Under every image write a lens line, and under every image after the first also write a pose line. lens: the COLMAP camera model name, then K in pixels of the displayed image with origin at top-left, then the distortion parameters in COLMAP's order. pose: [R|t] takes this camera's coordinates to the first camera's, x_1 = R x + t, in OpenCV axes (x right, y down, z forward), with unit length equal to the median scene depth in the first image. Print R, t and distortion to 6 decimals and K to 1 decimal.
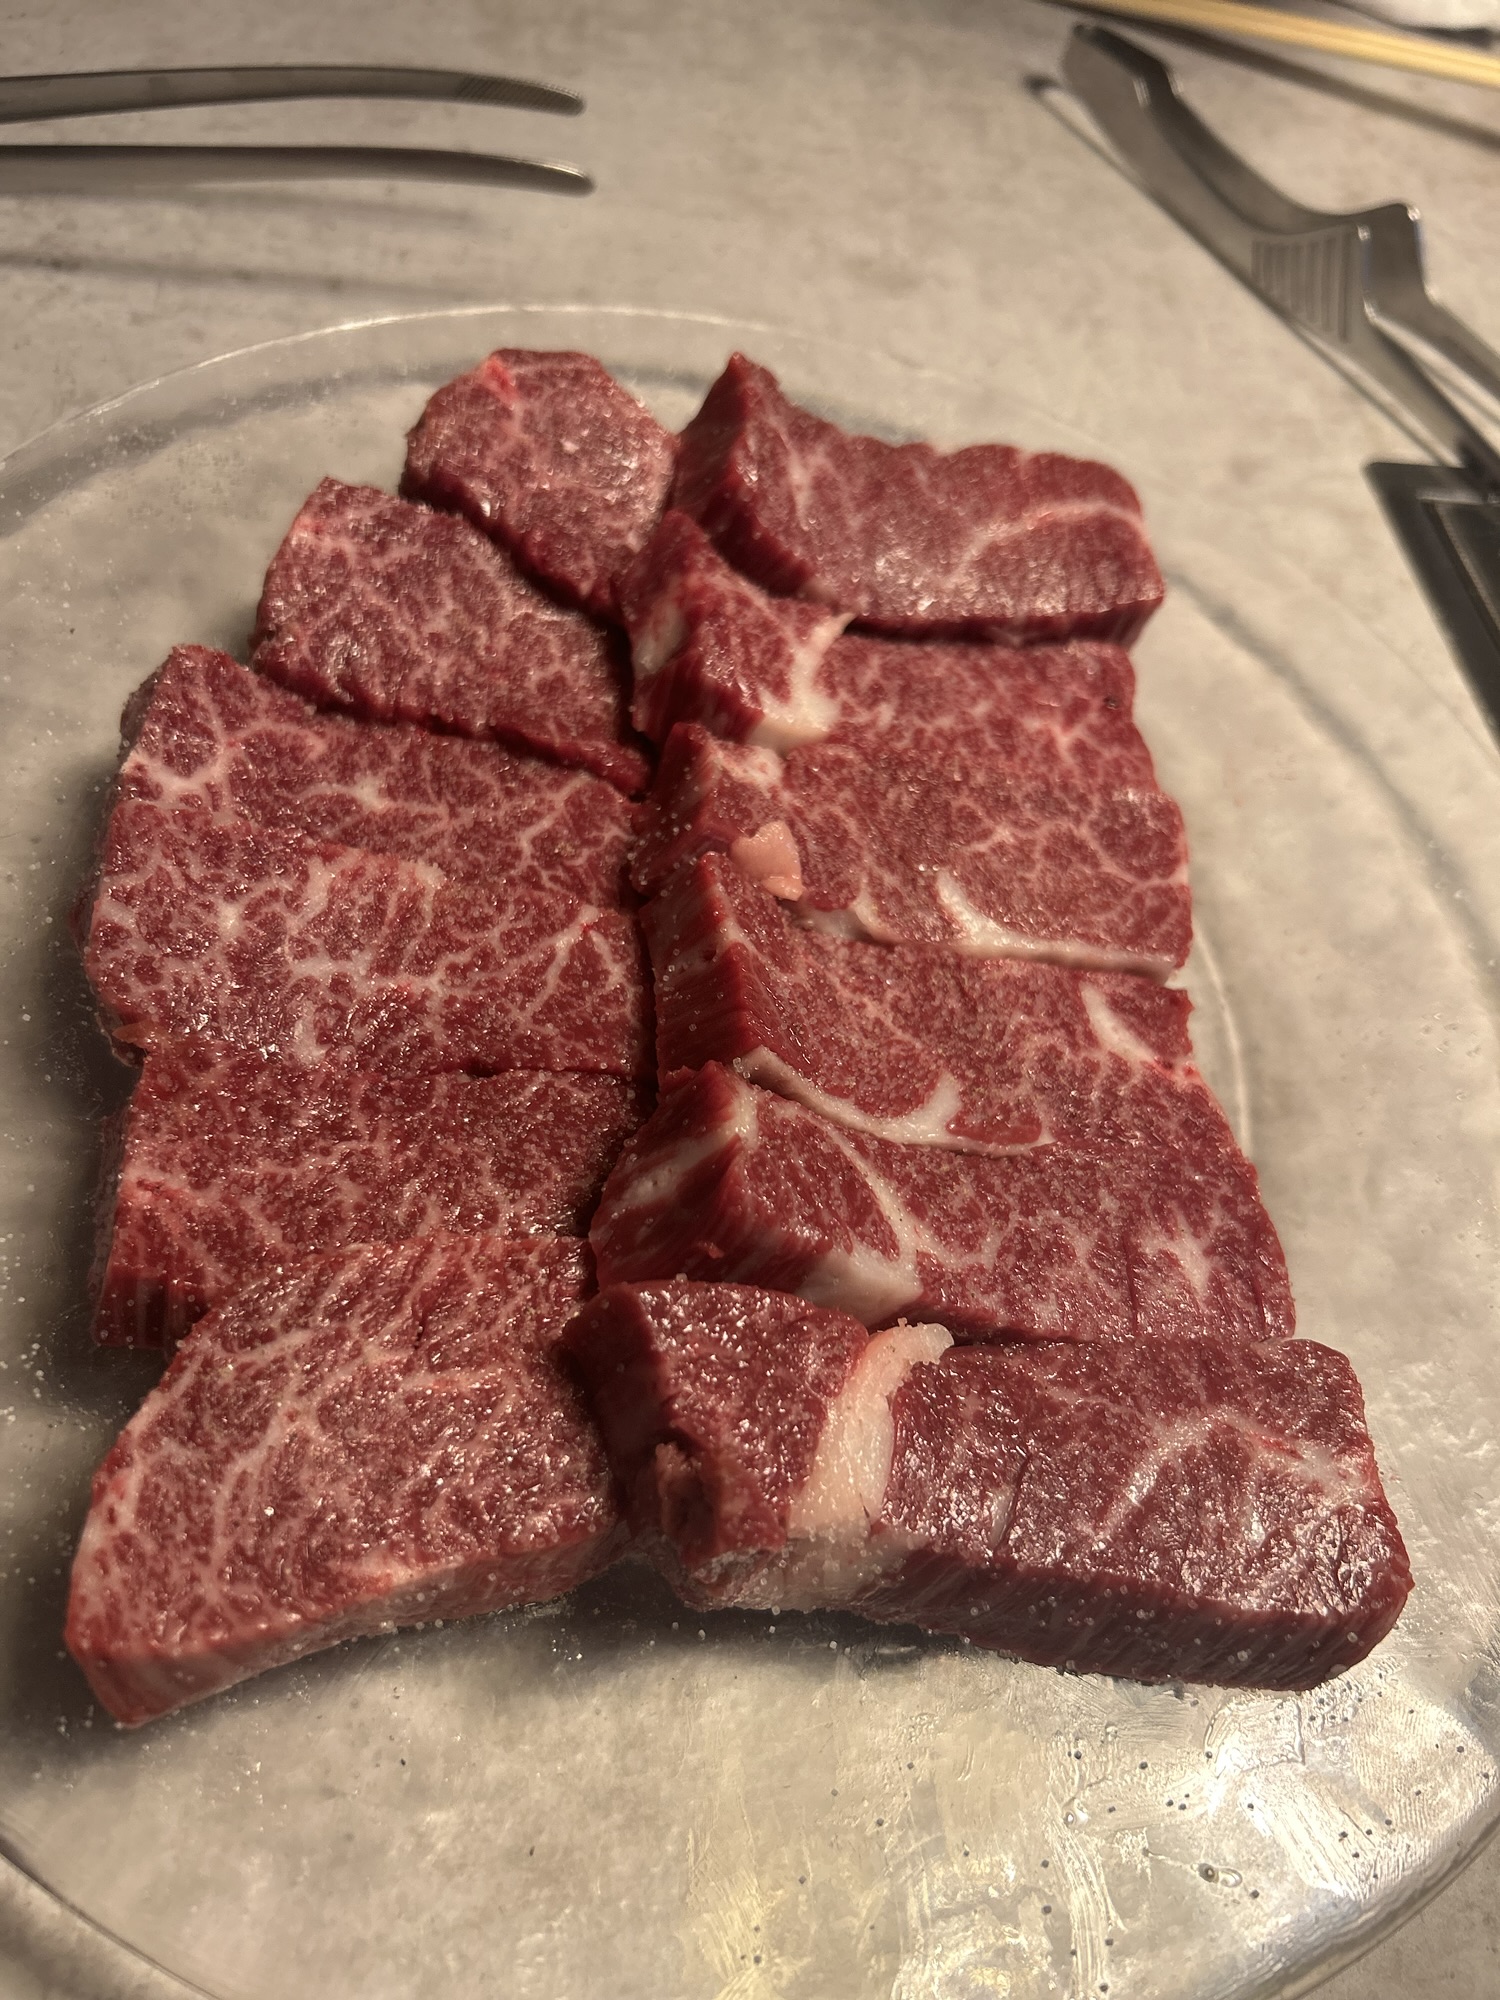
lens RADIAL K [[1680.1, 0, 750.0], [0, 1680.1, 1000.0], [0, 0, 1]] dist [0.081819, -0.249699]
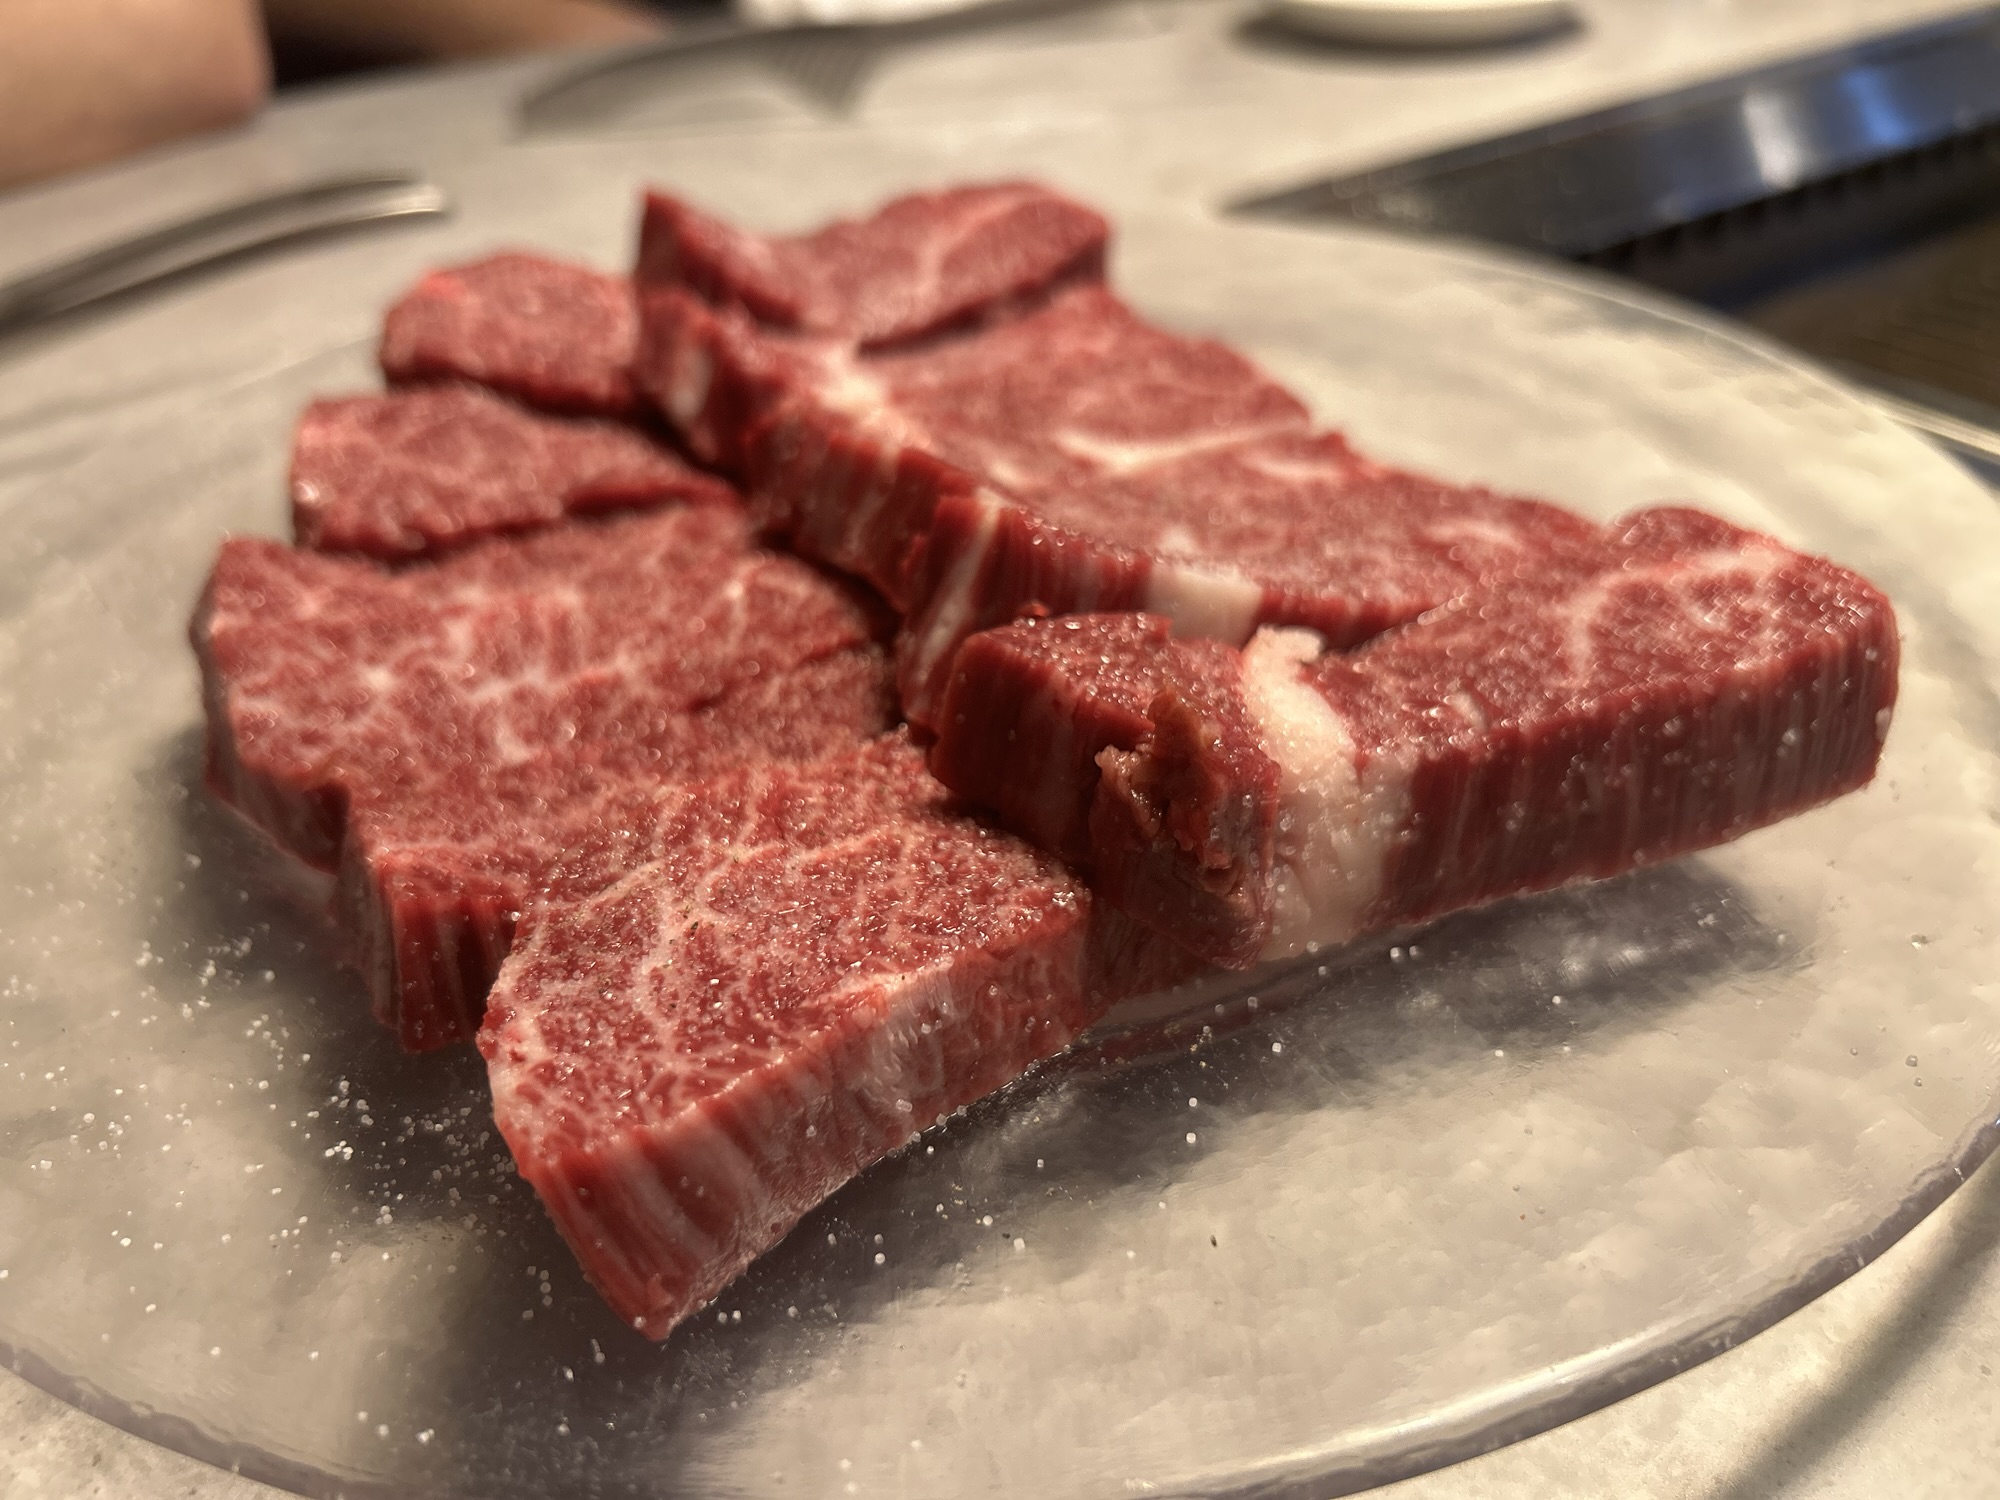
lens RADIAL K [[1680.1, 0, 1000.0], [0, 1680.1, 750.0], [0, 0, 1]] dist [0.081819, -0.249699]
pose [[0.875985, -0.438547, 0.200815, -0.210689], [0.481659, 0.817415, -0.315970, 0.406403], [-0.025581, 0.373510, 0.927274, 0.176497]]
